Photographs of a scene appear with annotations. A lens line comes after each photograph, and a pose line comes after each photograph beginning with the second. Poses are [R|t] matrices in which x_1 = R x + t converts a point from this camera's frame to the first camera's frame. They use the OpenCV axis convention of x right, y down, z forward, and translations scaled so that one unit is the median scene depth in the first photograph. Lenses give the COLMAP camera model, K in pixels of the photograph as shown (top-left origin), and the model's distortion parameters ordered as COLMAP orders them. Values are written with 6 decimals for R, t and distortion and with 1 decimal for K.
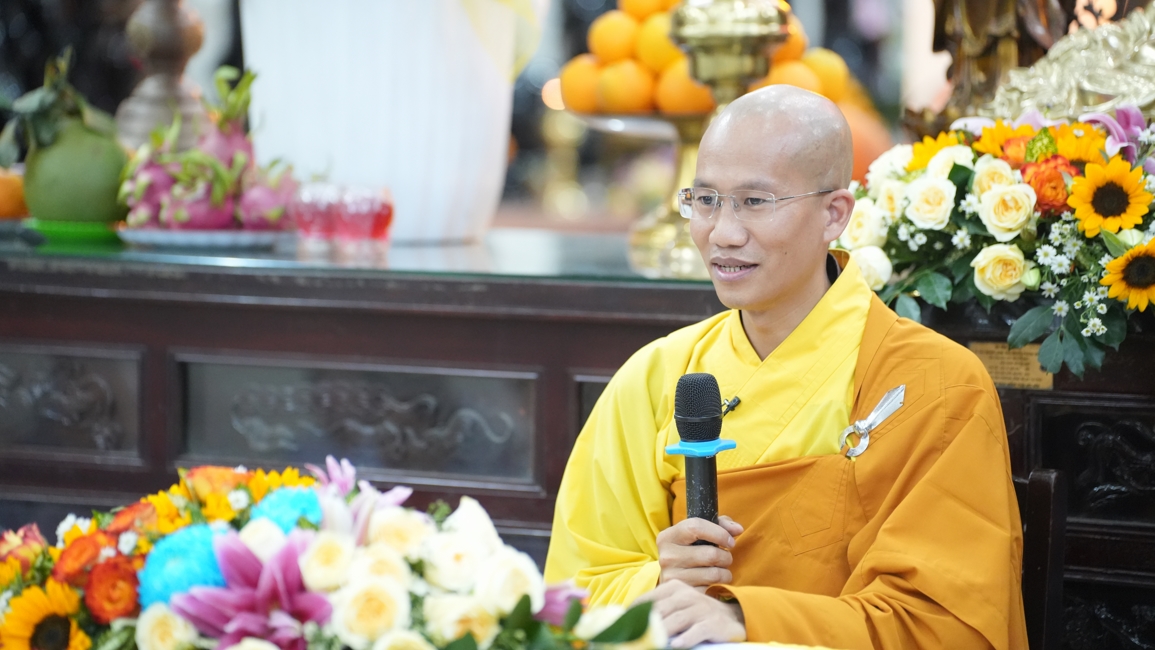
lens RADIAL K [[4389.9, 0, 571.8], [0, 4389.9, 335.7], [0, 0, 1]] dist [1.646222, 0.000000]
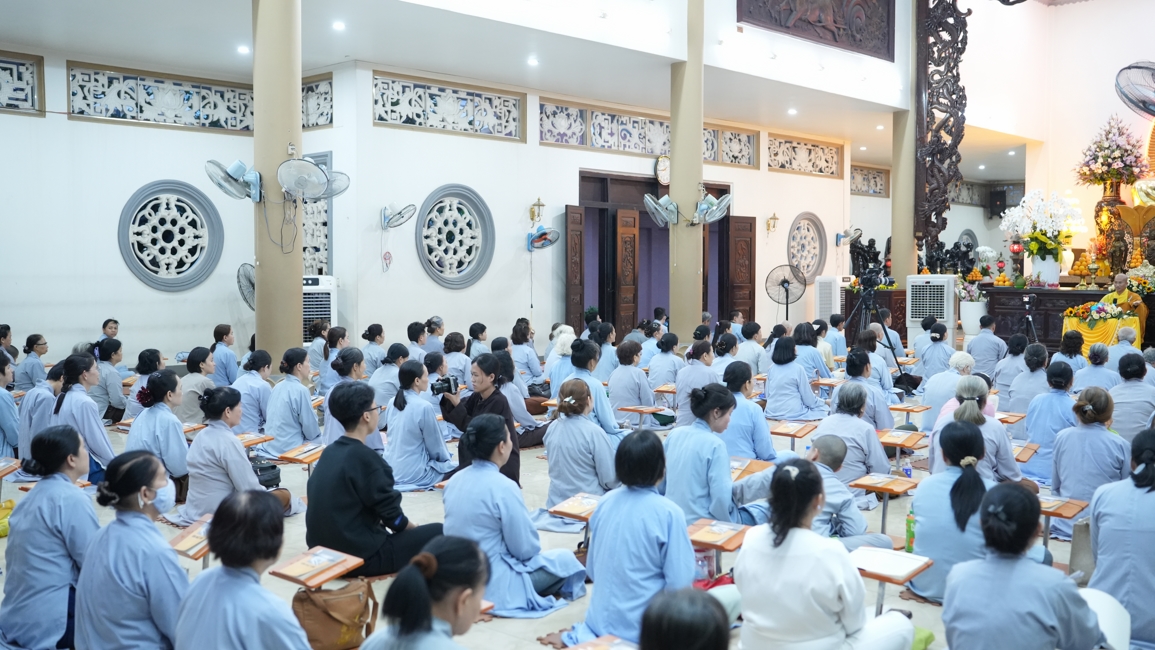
lens RADIAL K [[1191.7, 0, 575.6], [0, 1191.7, 326.1], [0, 0, 1]] dist [0.004809, 0.000000]
pose [[0.993125, 0.003885, -0.116995, -1.026028], [-0.004391, 0.999982, -0.004073, 0.105656], [0.116977, 0.004559, 0.993124, -2.371204]]
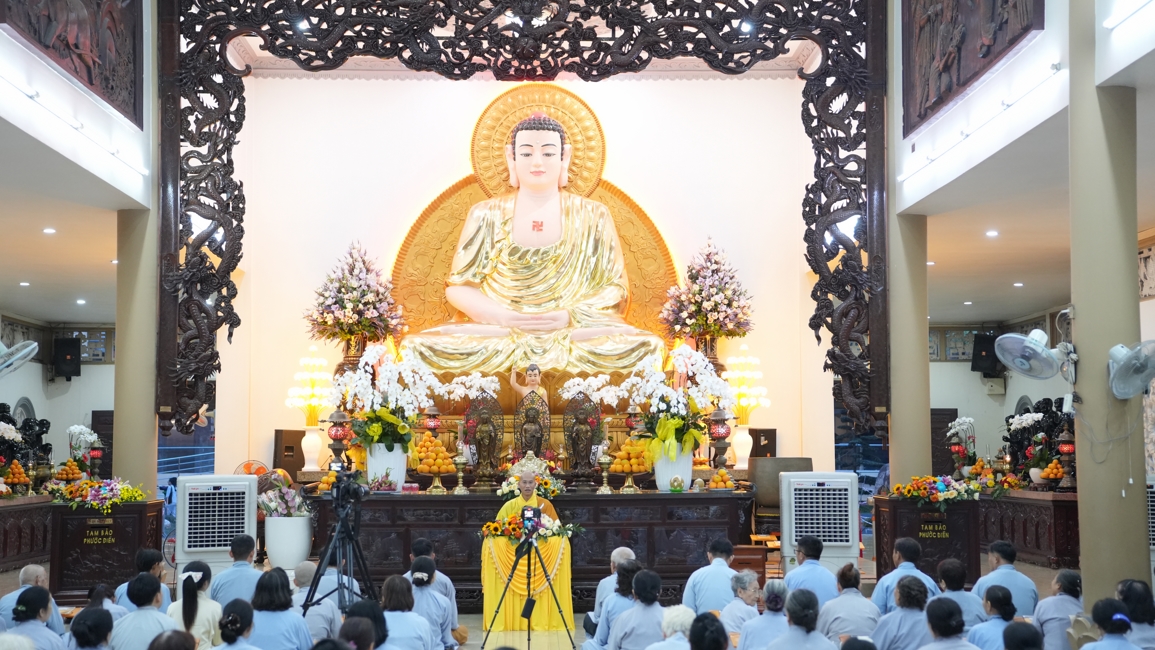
lens RADIAL K [[1752.7, 0, 587.3], [0, 1752.7, 330.2], [0, 0, 1]] dist [0.300921, 0.000000]
pose [[0.791025, 0.037515, 0.610632, -1.898499], [0.034985, 0.993711, -0.106371, 0.039165], [-0.610783, 0.105505, 0.784738, -1.738168]]
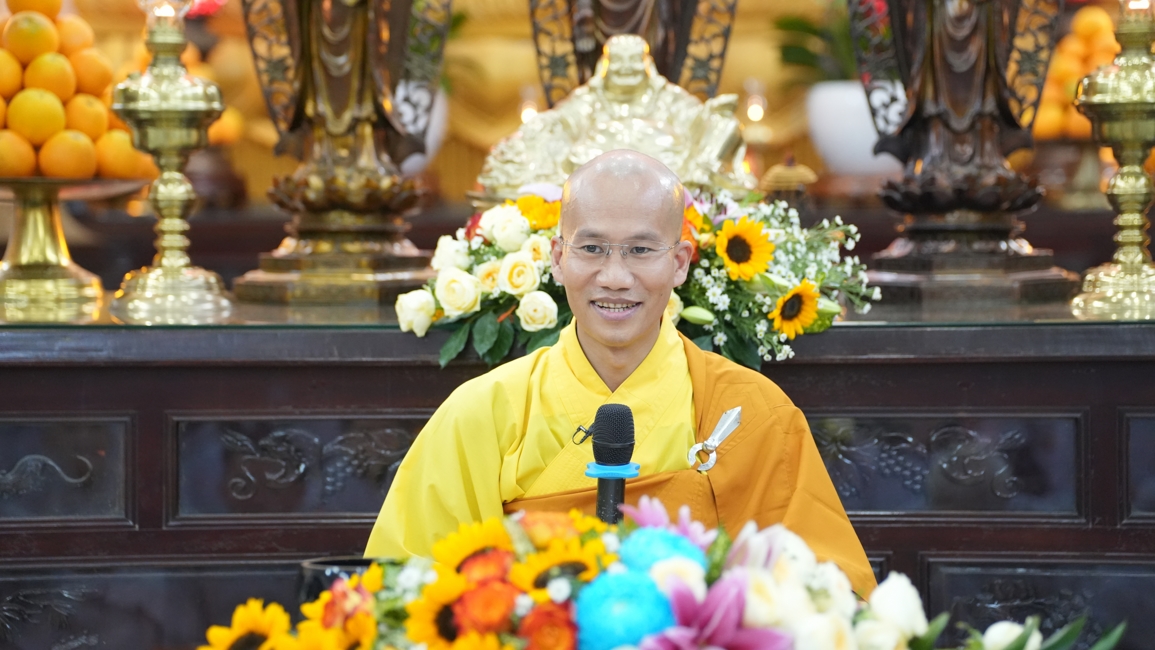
lens RADIAL K [[3024.8, 0, 572.6], [0, 3024.8, 331.0], [0, 0, 1]] dist [1.035343, 0.000000]
pose [[0.814817, -0.029590, 0.578962, -0.399194], [0.035457, 0.999371, 0.001174, -0.010546], [-0.578632, 0.019572, 0.815354, 0.352670]]
